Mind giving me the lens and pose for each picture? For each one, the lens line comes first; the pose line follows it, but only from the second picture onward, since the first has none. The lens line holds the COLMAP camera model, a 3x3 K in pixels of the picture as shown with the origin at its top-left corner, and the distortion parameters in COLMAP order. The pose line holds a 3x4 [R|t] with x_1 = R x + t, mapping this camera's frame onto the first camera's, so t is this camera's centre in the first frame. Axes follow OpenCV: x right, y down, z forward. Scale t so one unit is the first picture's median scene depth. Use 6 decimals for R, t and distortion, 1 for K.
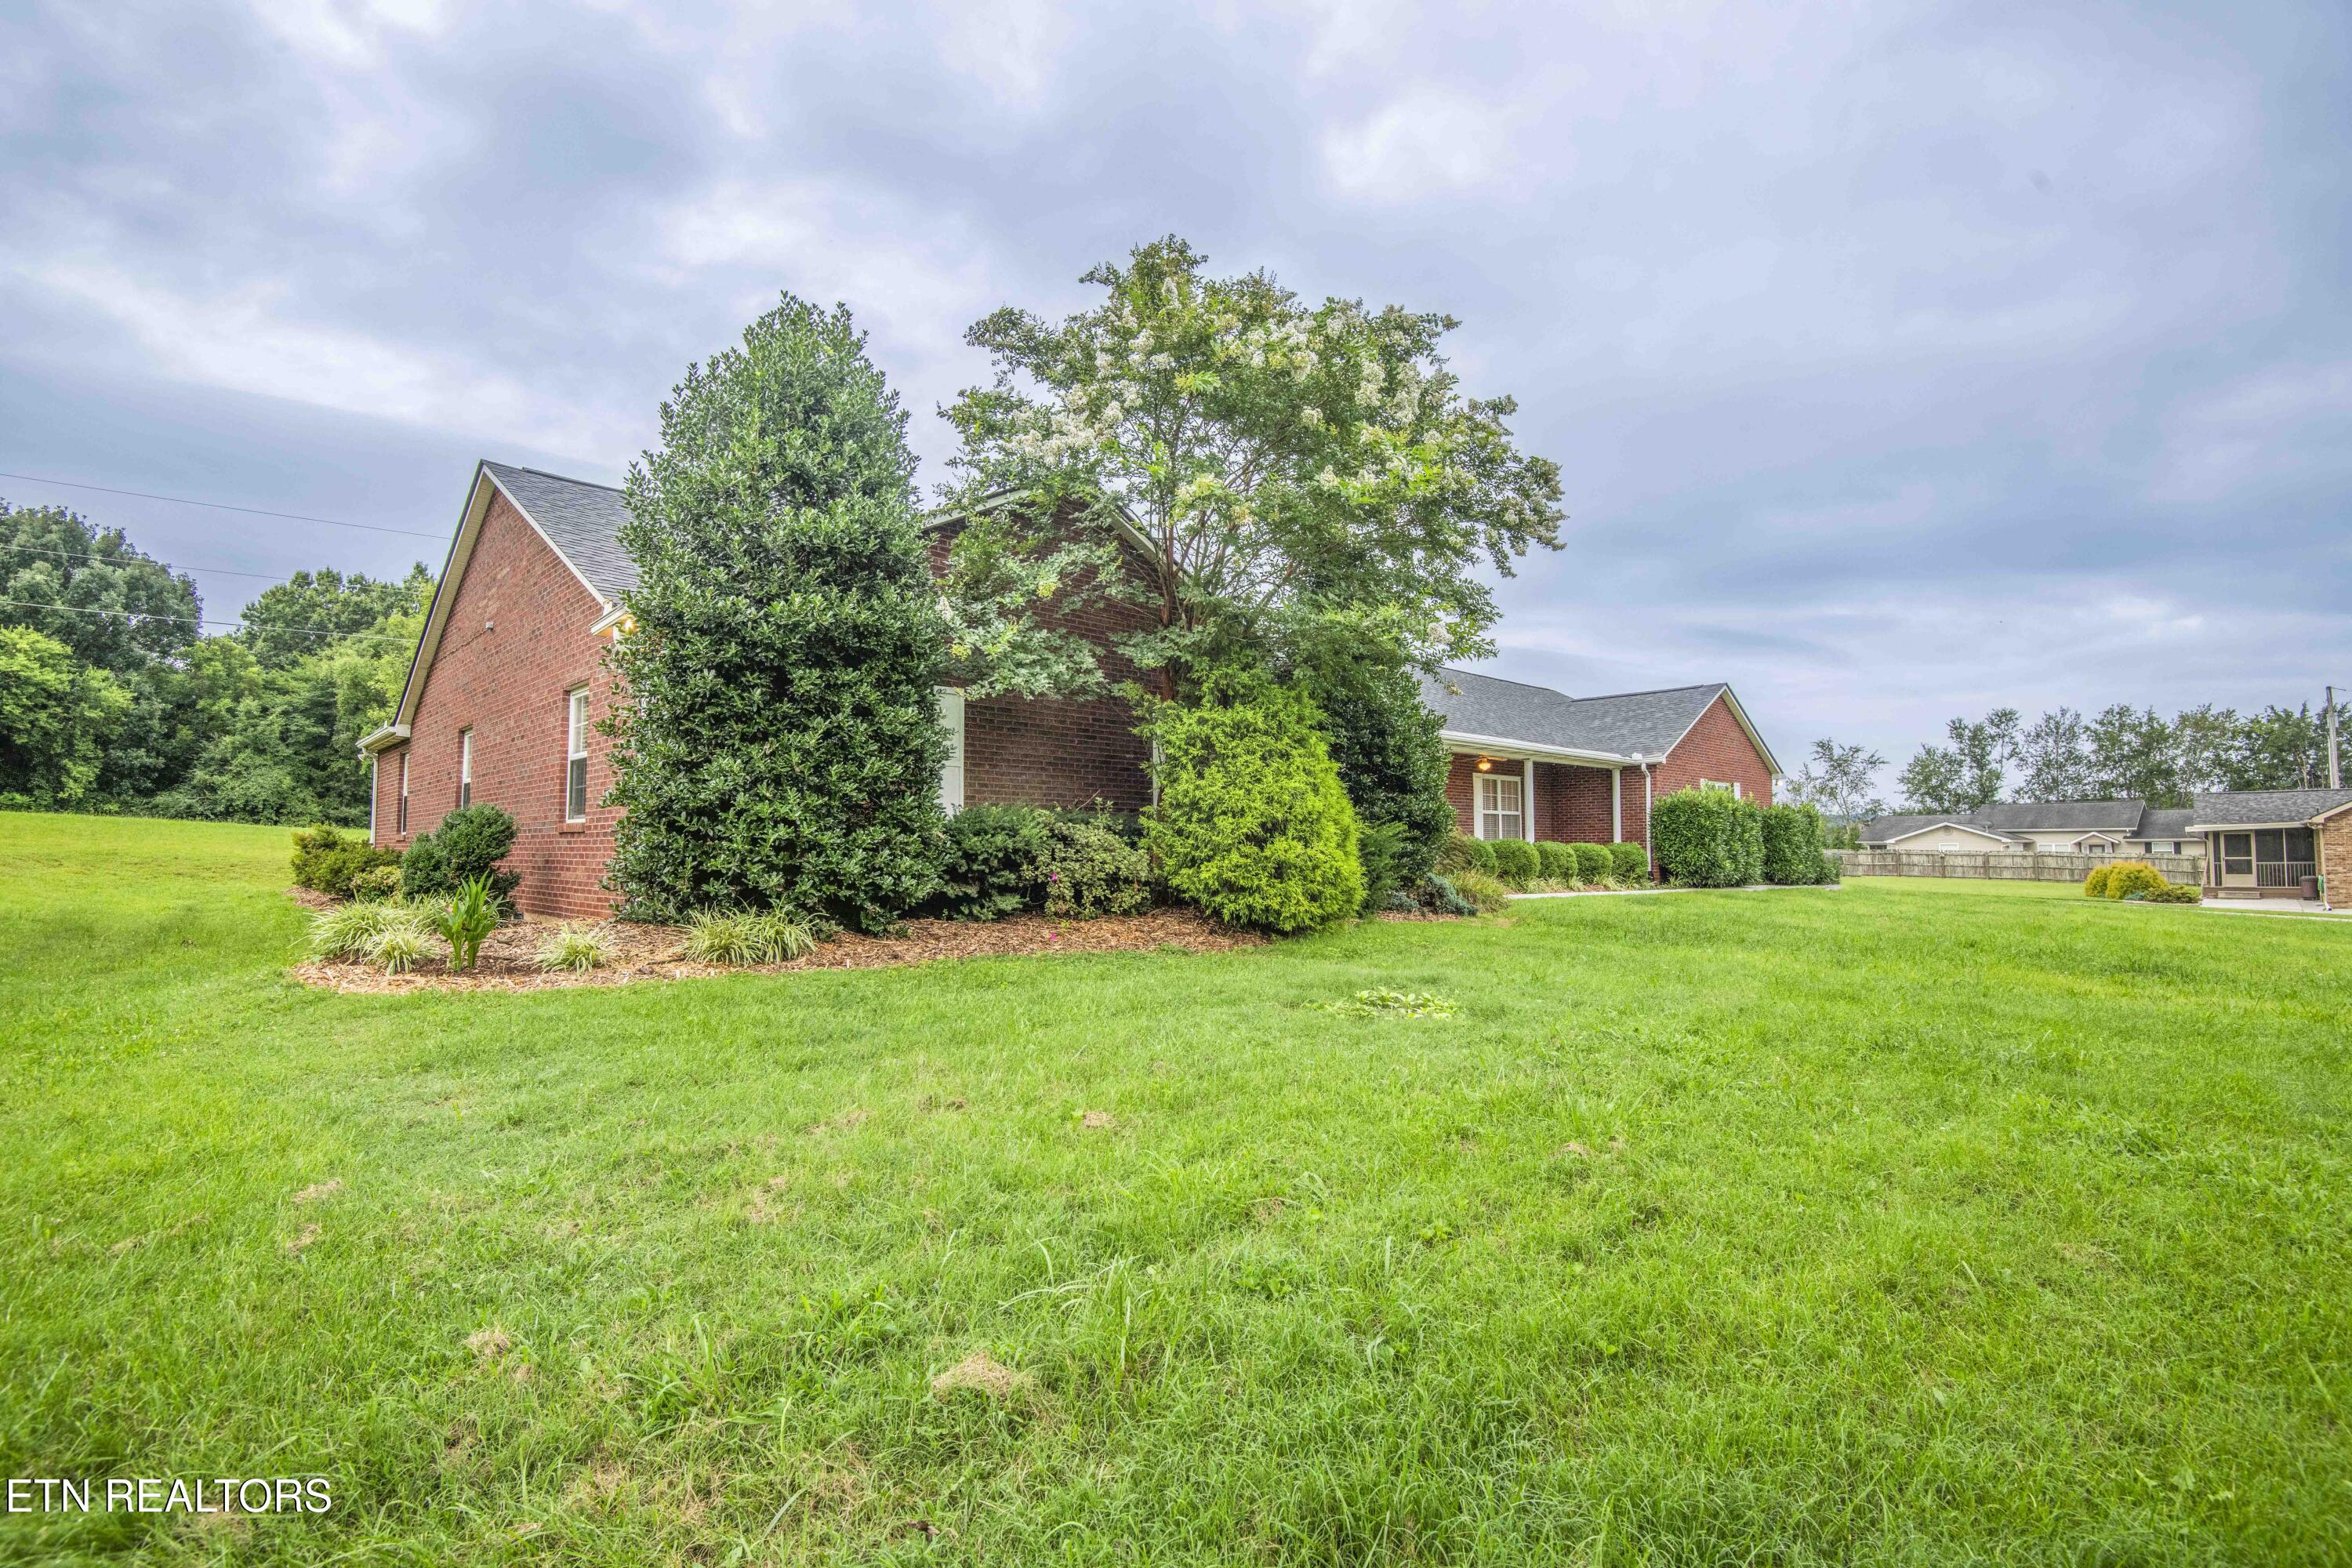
lens RADIAL K [[1092.9, 0, 1160.9], [0, 1092.9, 763.7], [0, 0, 1]] dist [-0.027414, -0.009491]
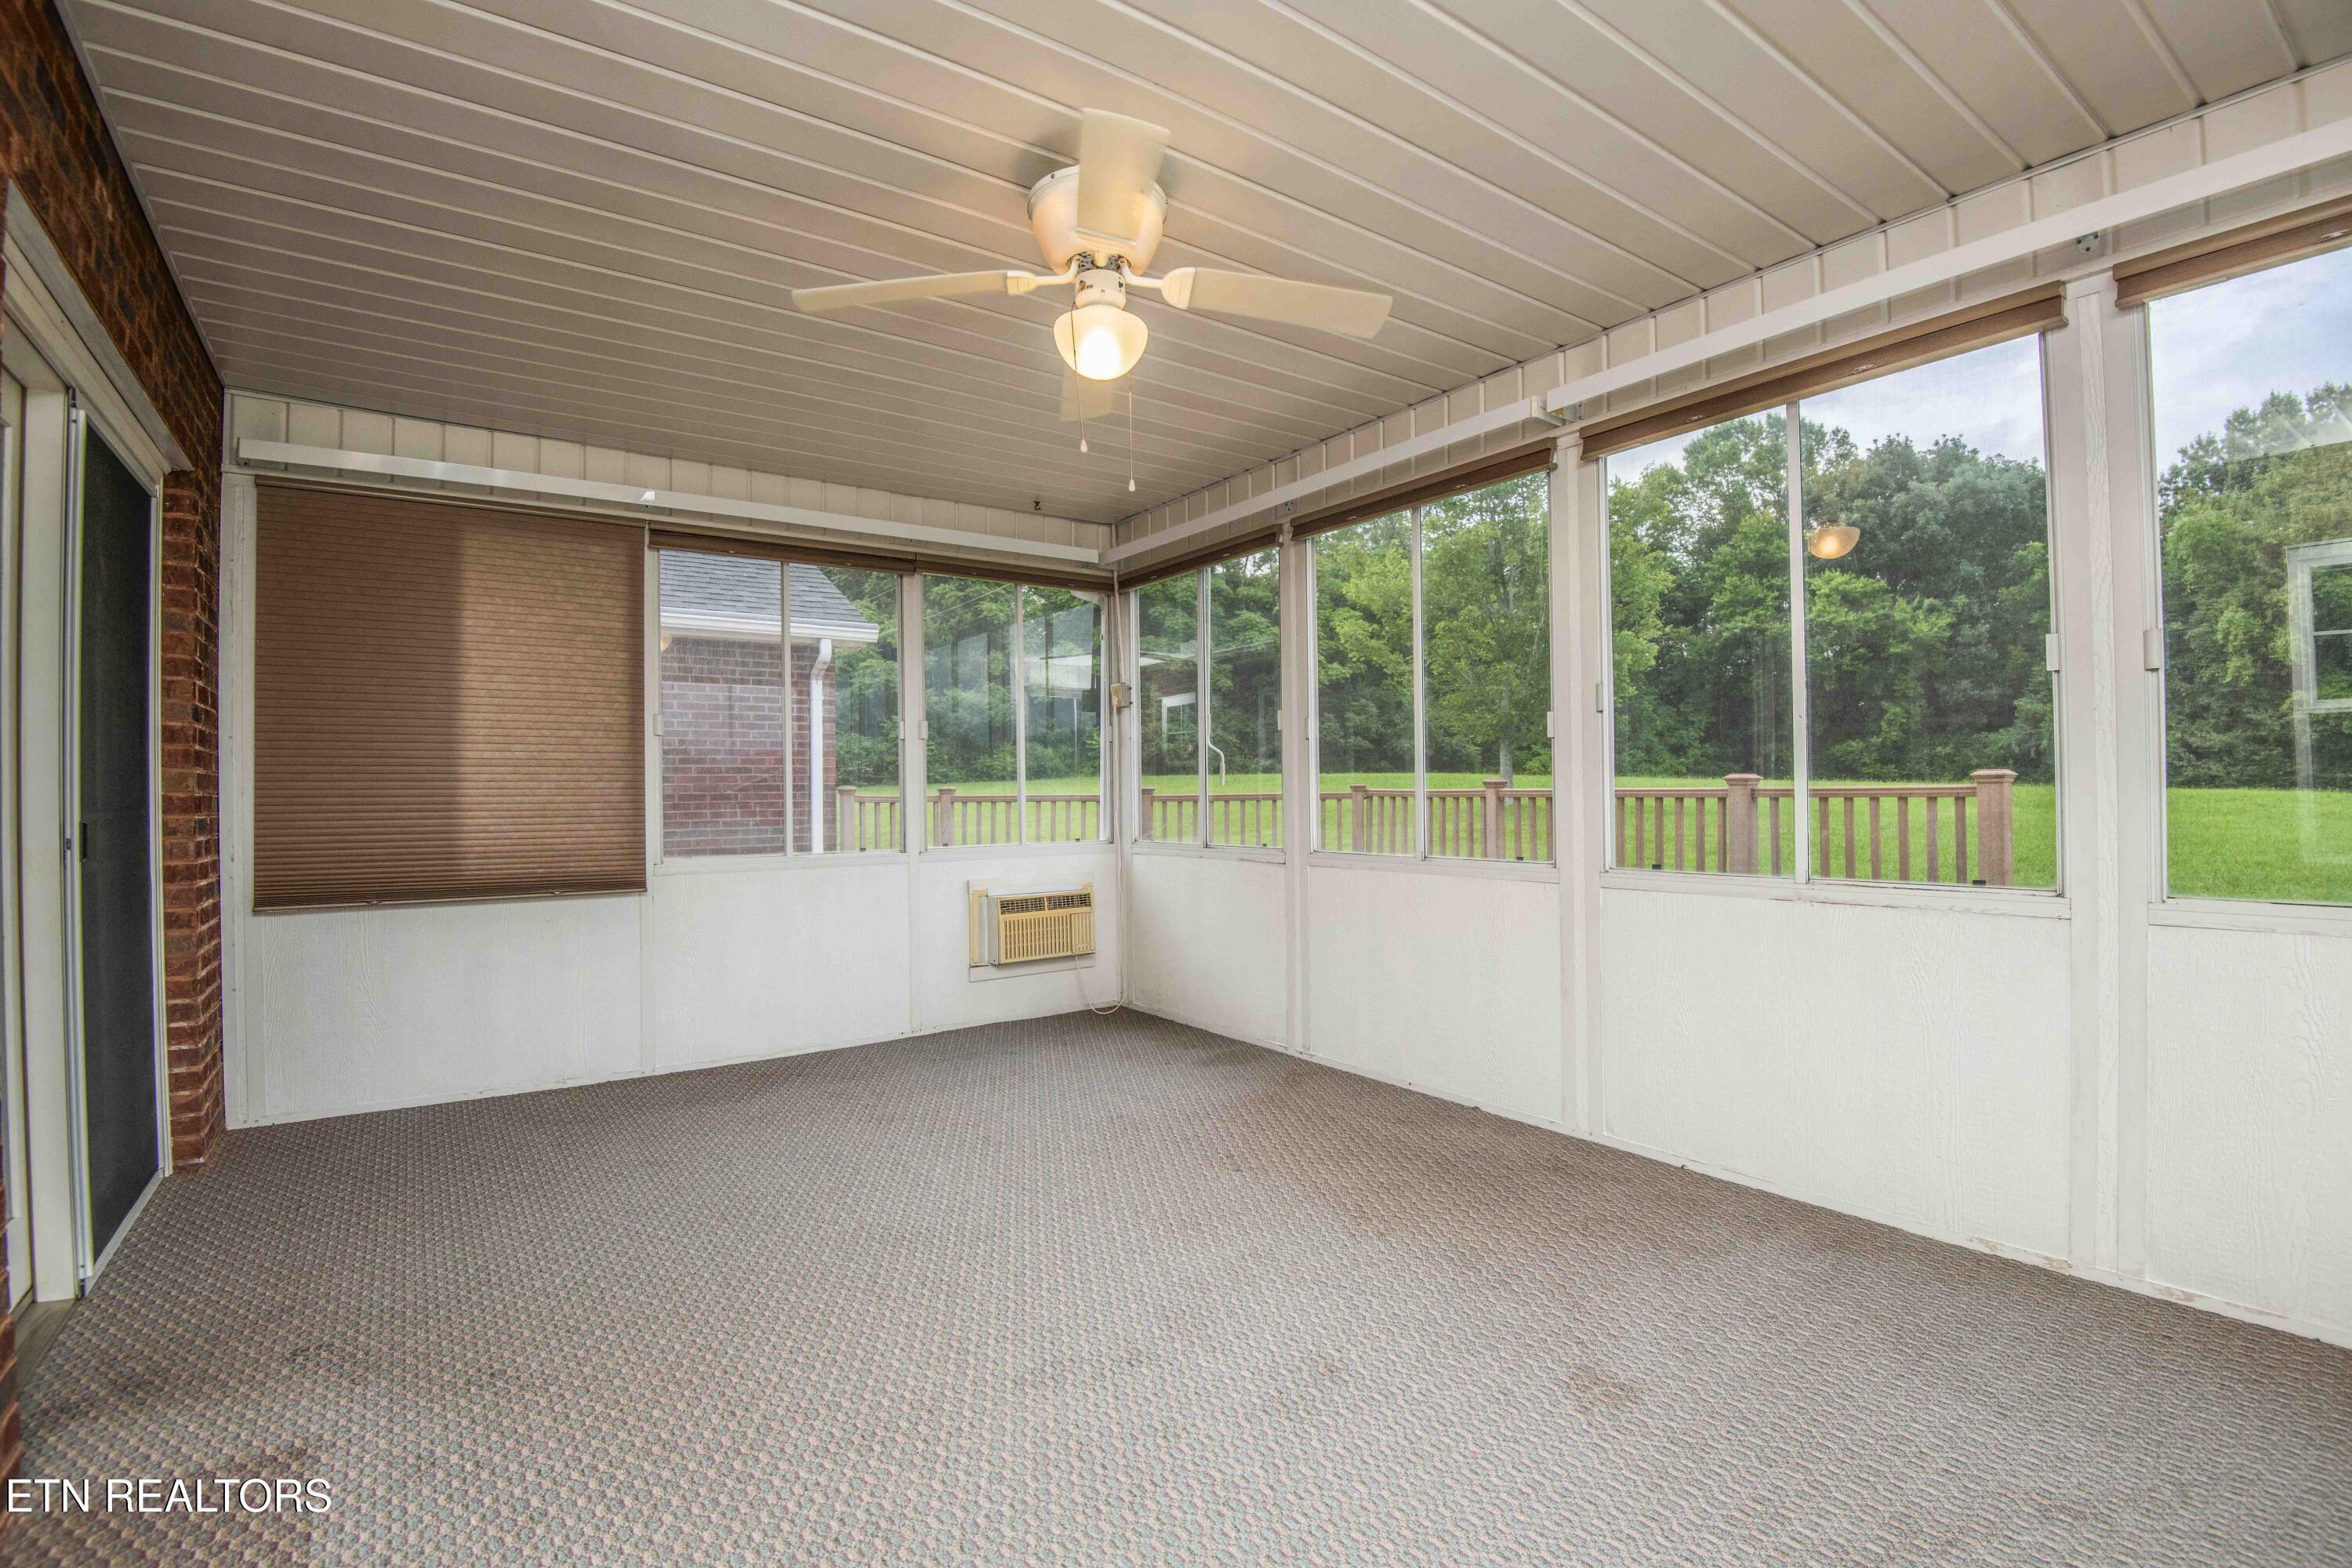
lens RADIAL K [[1092.9, 0, 1168.5], [0, 1092.9, 785.3], [0, 0, 1]] dist [-0.027414, -0.009491]
pose [[-0.153740, -0.008012, -0.988079, 0.004064], [0.085177, 0.996137, -0.021331, 0.033239], [0.984433, -0.087441, -0.152463, 0.465563]]
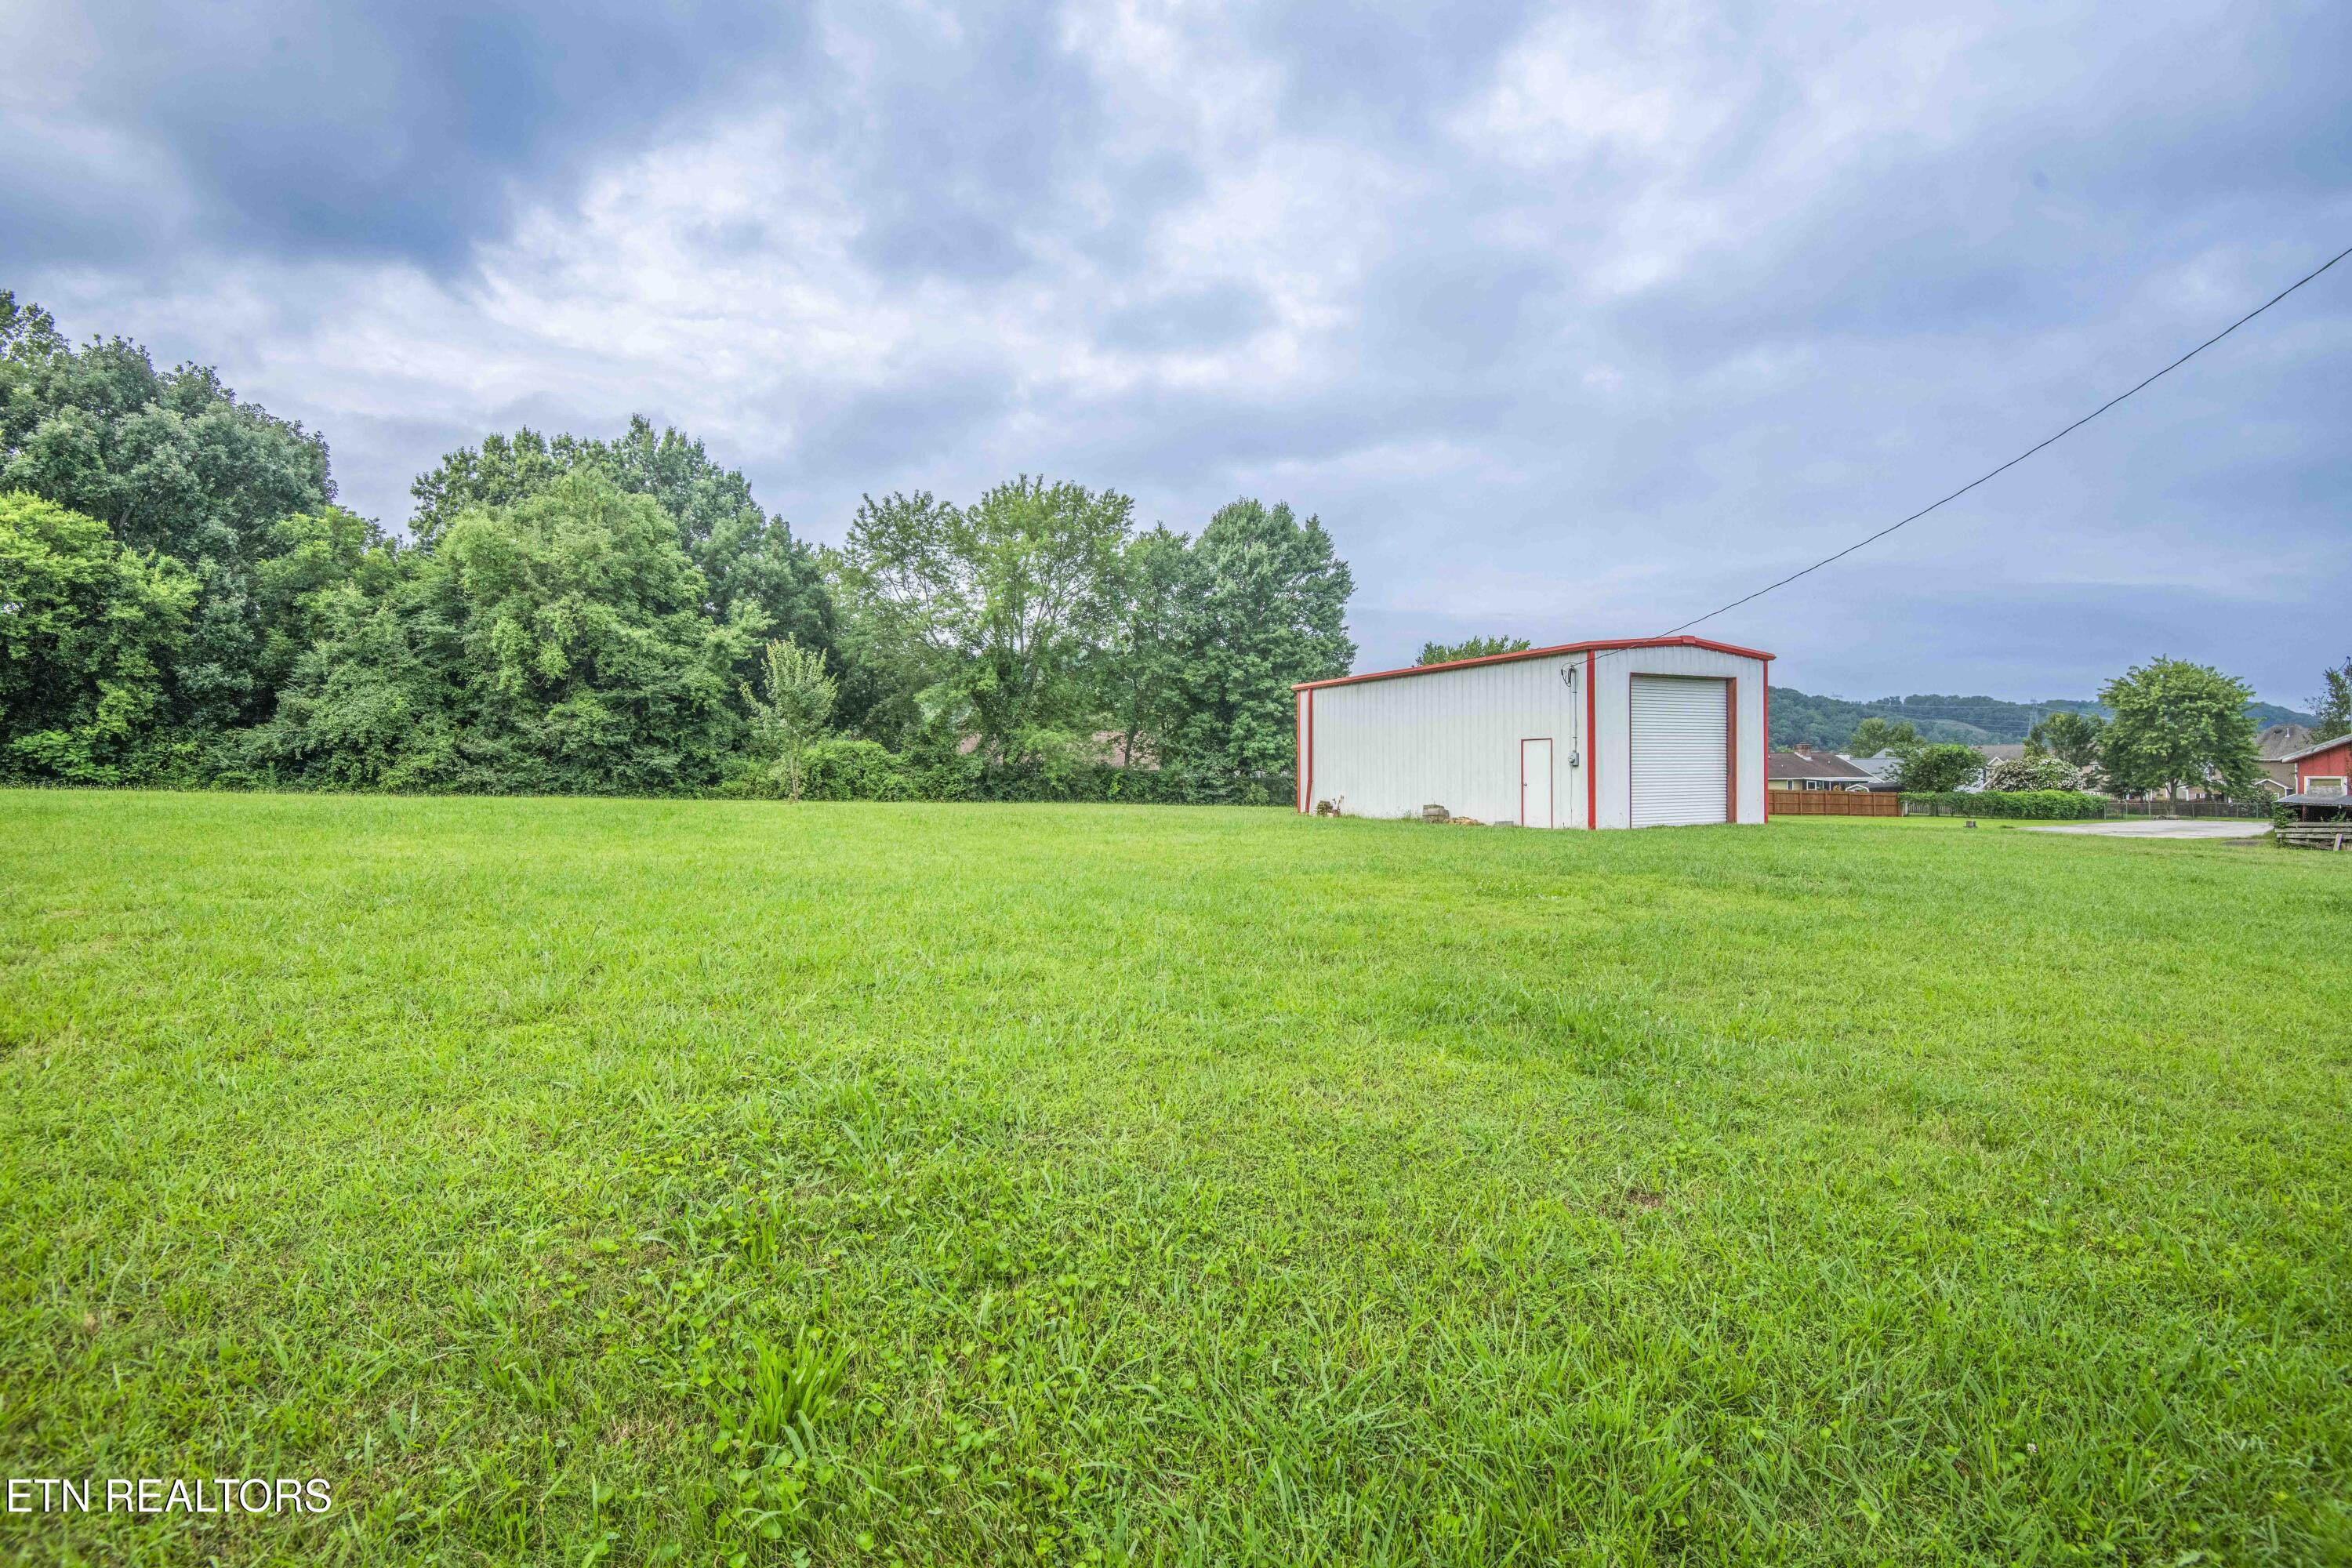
lens RADIAL K [[1092.9, 0, 1181.3], [0, 1092.9, 789.3], [0, 0, 1]] dist [-0.027414, -0.009491]
pose [[0.949853, -0.007899, -0.312596, -0.126537], [0.035365, 0.995980, 0.082294, 0.032687], [0.310690, -0.089222, 0.946314, 0.504438]]
